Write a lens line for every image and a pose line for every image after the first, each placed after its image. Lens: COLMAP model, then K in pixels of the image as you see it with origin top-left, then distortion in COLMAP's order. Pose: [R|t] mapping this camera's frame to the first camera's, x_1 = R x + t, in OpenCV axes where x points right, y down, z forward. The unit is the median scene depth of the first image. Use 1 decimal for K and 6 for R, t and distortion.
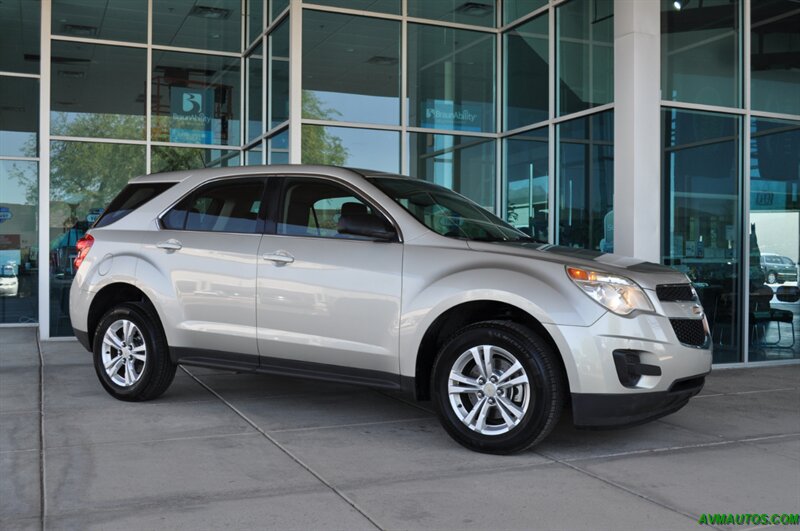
lens RADIAL K [[859.5, 0, 400.0], [0, 859.5, 265.5], [0, 0, 1]] dist [-0.053399, -0.009313]
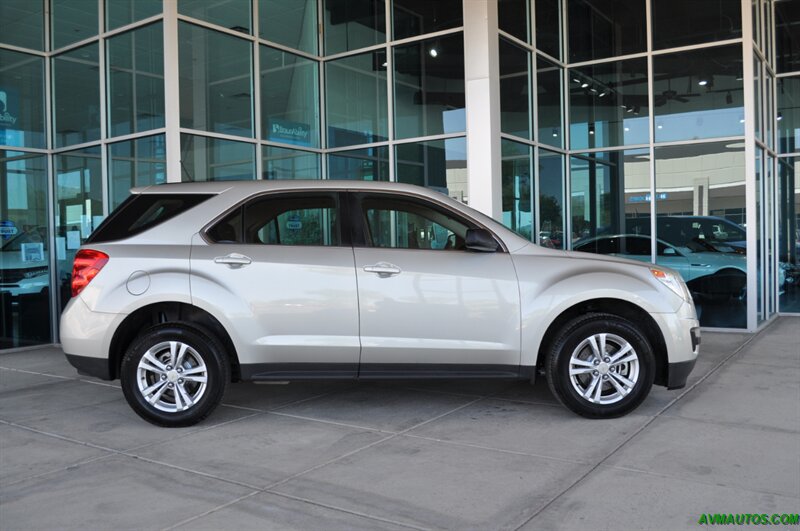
lens RADIAL K [[713.0, 0, 400.0], [0, 713.0, 265.5], [0, 0, 1]] dist [-0.083839, 0.000256]
pose [[0.841060, -0.032937, 0.539938, -0.656551], [0.030136, 0.999447, 0.014025, -0.027695], [-0.540102, 0.004475, 0.841588, 0.270316]]
